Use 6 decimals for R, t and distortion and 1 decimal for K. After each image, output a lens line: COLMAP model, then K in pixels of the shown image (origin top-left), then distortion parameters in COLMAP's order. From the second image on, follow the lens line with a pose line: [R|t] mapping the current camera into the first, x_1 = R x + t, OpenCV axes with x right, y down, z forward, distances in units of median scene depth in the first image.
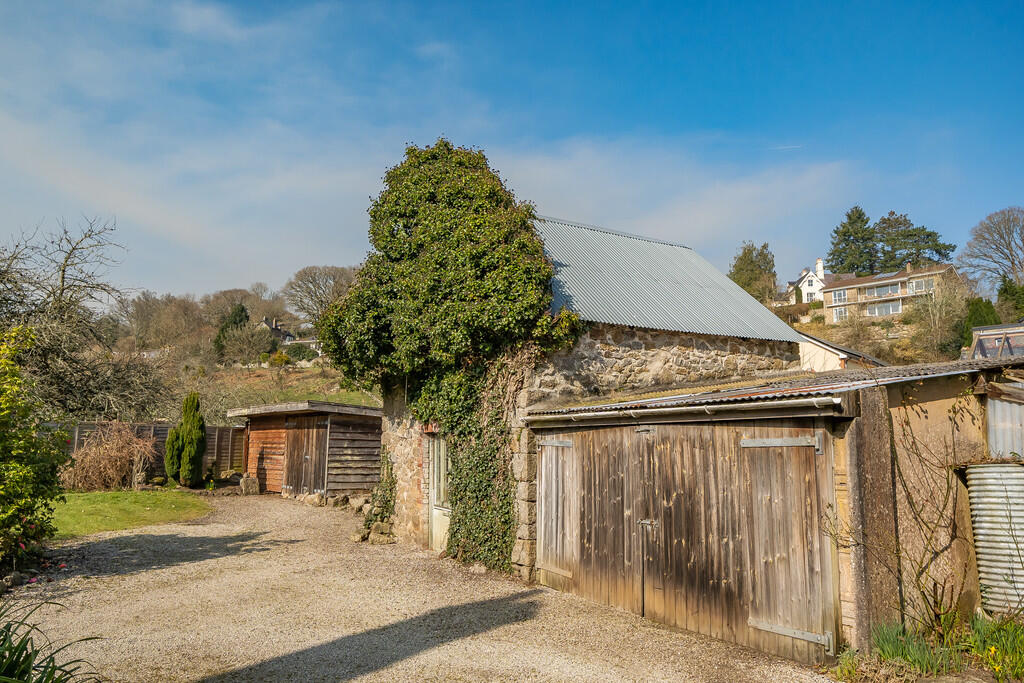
lens RADIAL K [[723.7, 0, 512.0], [0, 723.7, 341.5], [0, 0, 1]] dist [-0.000837, -0.001971]
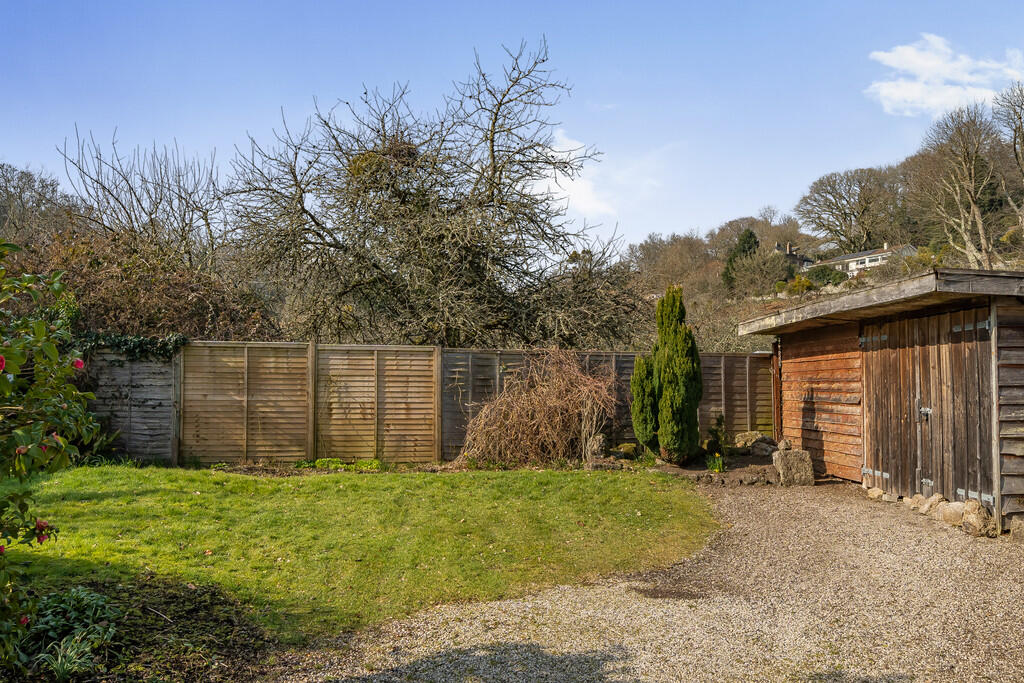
lens RADIAL K [[702.9, 0, 509.8], [0, 702.9, 366.2], [0, 0, 1]] dist [0.007213, 0.001973]
pose [[0.767705, -0.031614, -0.640024, -0.189935], [0.101909, 0.992094, 0.073235, 0.072321], [0.632648, -0.121447, 0.764857, 0.489077]]
